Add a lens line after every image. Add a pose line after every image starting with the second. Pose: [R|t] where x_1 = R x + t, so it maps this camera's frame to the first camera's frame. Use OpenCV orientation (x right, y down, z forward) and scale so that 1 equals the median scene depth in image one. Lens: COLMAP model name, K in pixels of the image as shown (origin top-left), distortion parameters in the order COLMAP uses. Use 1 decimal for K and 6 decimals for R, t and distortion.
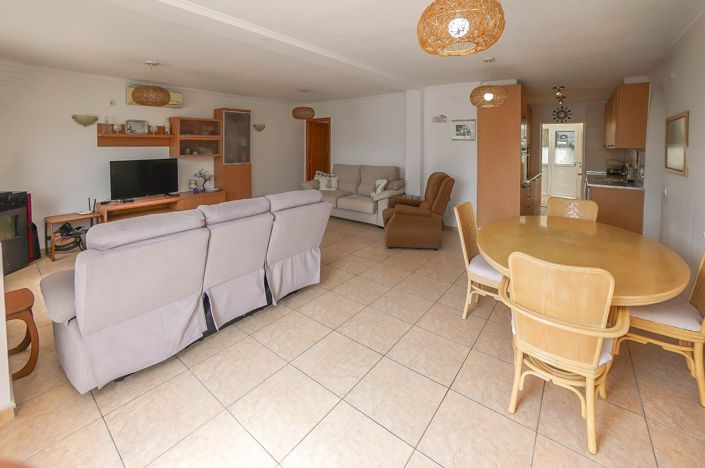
lens RADIAL K [[297.5, 0, 334.5], [0, 297.5, 204.5], [0, 0, 1]] dist [-0.051593, 0.017262]
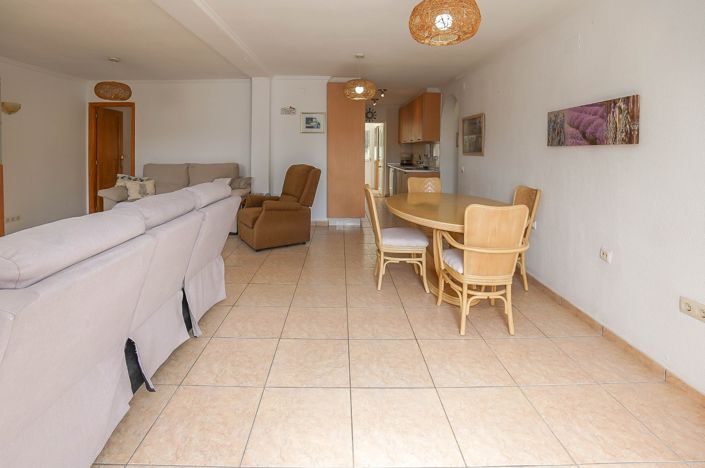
lens RADIAL K [[329.4, 0, 341.7], [0, 329.4, 210.4], [0, 0, 1]] dist [-0.062548, 0.024861]
pose [[0.773769, -0.109511, 0.623930, -0.297532], [0.114844, 0.992873, 0.031843, 0.030721], [-0.622970, 0.047016, 0.780831, 0.086899]]
